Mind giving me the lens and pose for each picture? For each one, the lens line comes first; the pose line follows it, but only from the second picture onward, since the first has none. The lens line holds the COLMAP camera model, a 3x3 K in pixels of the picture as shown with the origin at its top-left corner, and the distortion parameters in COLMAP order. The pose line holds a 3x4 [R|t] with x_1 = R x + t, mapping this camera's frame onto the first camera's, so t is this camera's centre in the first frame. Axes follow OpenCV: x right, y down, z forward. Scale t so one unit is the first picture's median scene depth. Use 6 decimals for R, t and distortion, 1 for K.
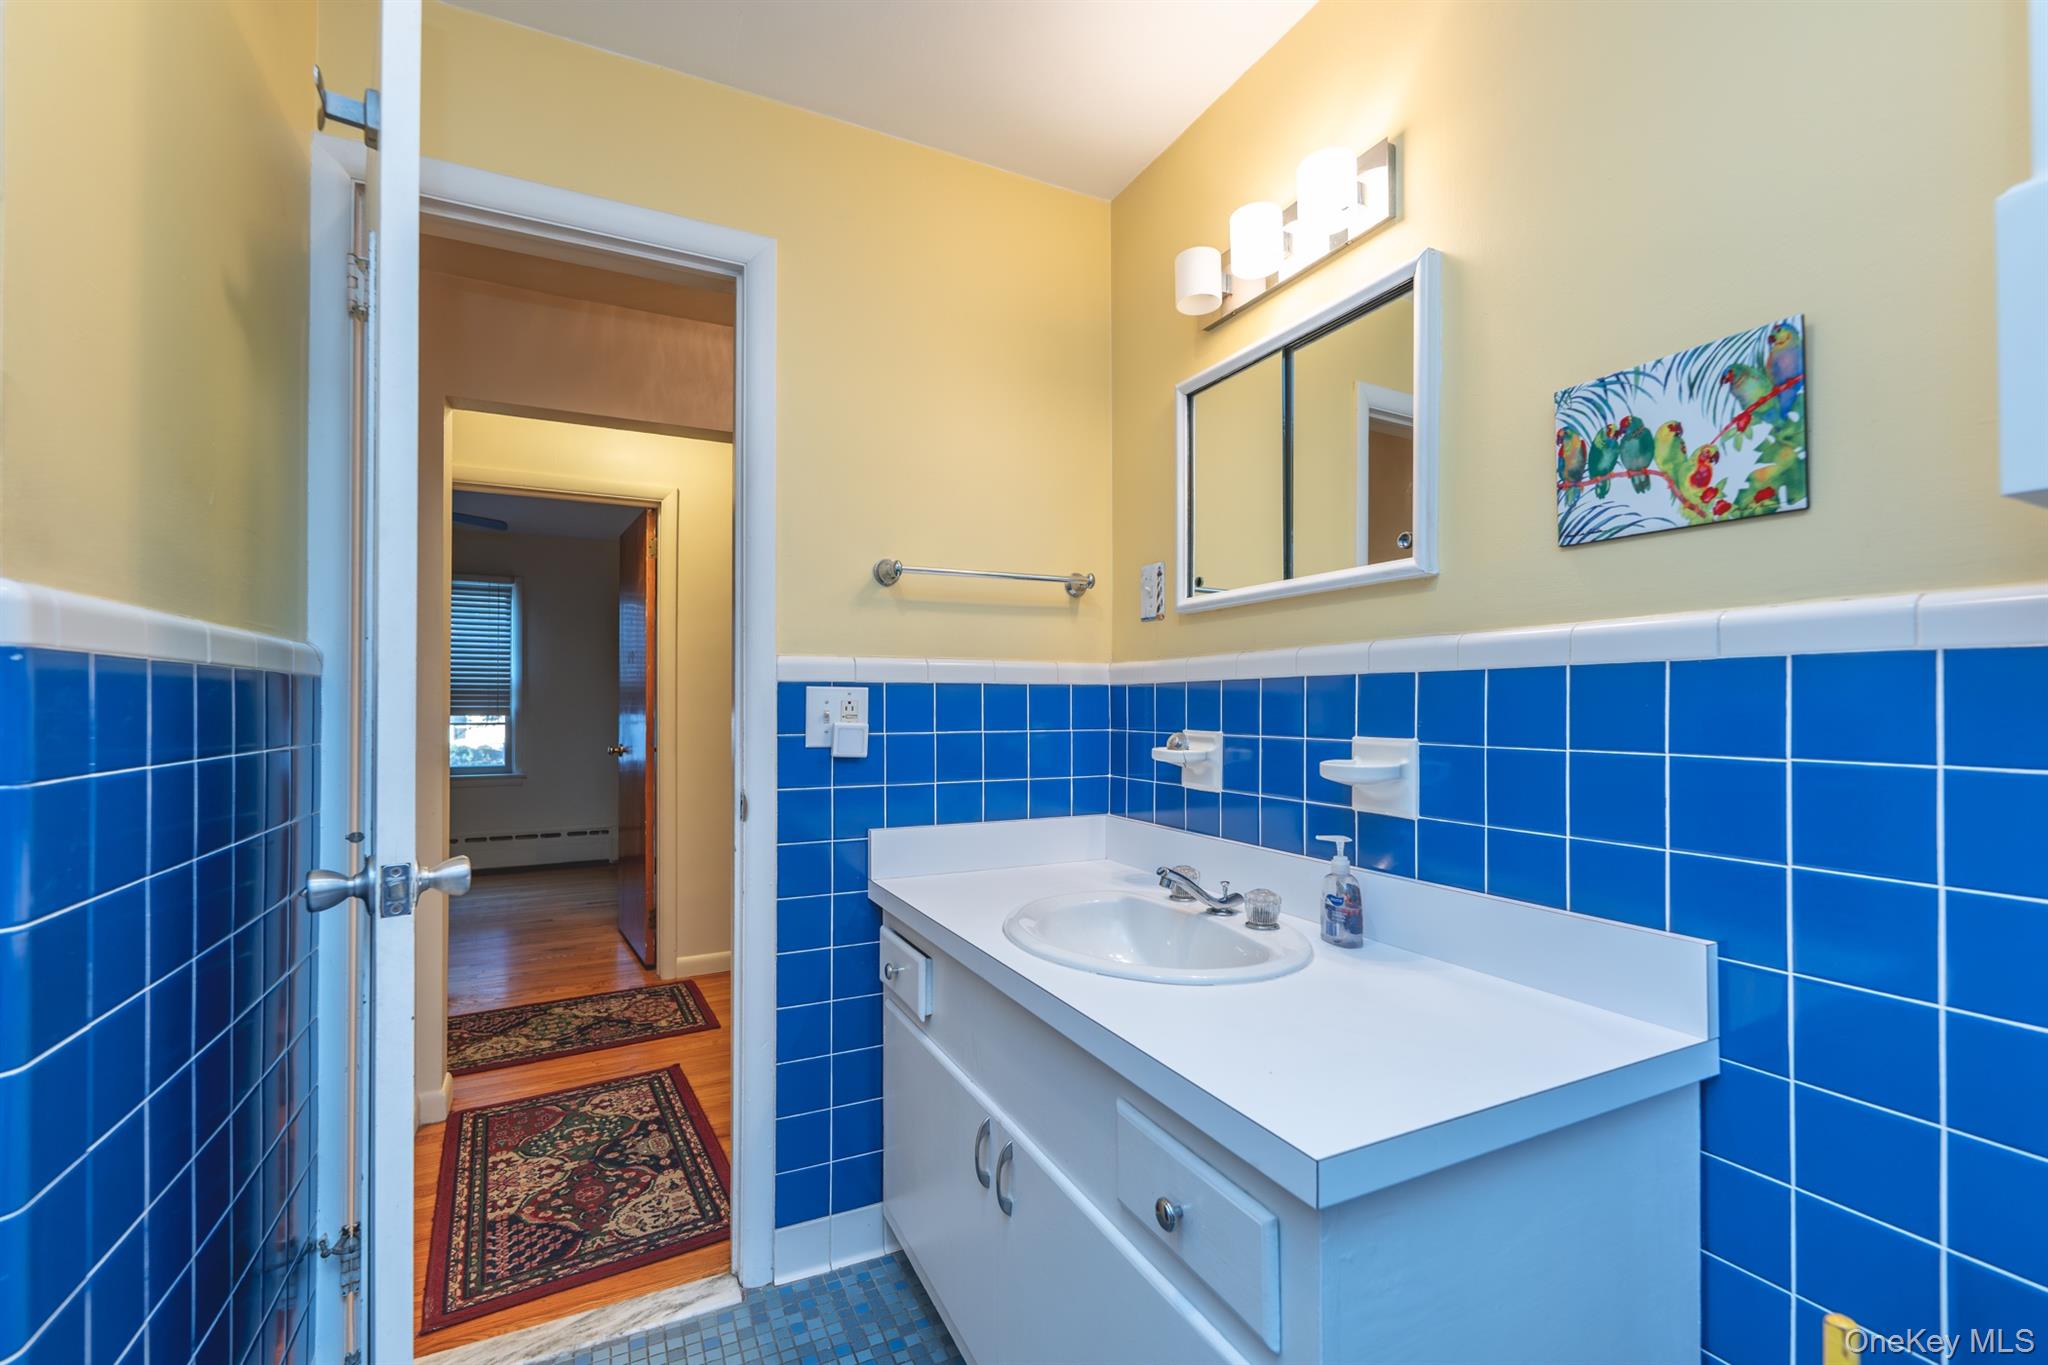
lens RADIAL K [[856.8, 0, 1029.9], [0, 856.8, 675.2], [0, 0, 1]] dist [0.000023, -0.000399]
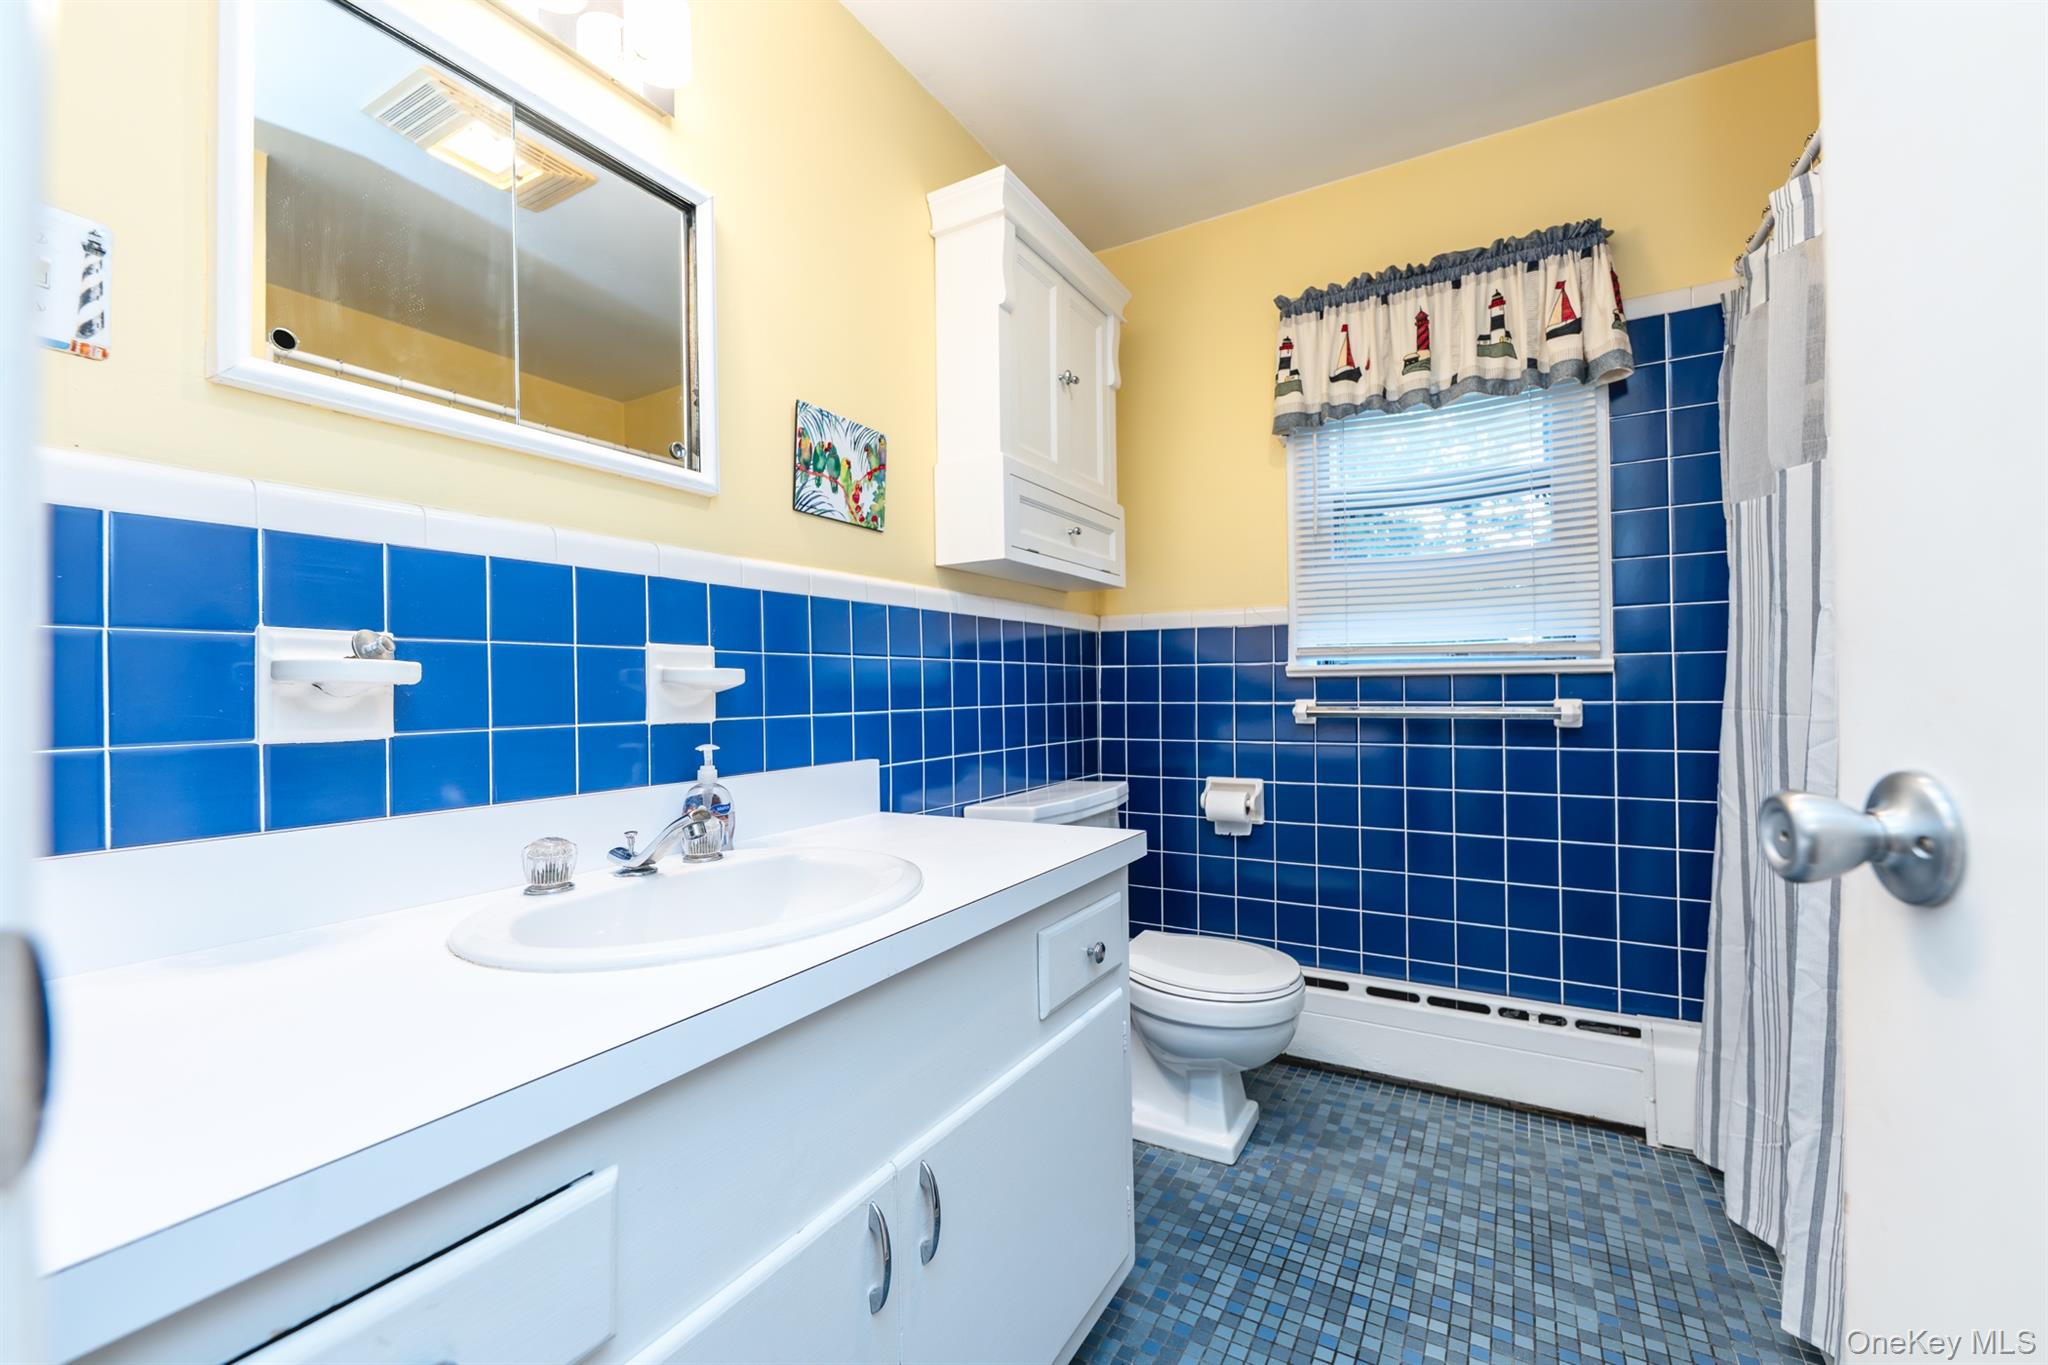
lens RADIAL K [[856.8, 0, 1029.9], [0, 856.8, 675.2], [0, 0, 1]] dist [0.000023, -0.000399]
pose [[-0.553632, 0.030107, 0.832217, -0.787231], [-0.005635, 0.999188, -0.039896, 0.182576], [-0.832742, -0.026777, -0.553013, 1.530412]]
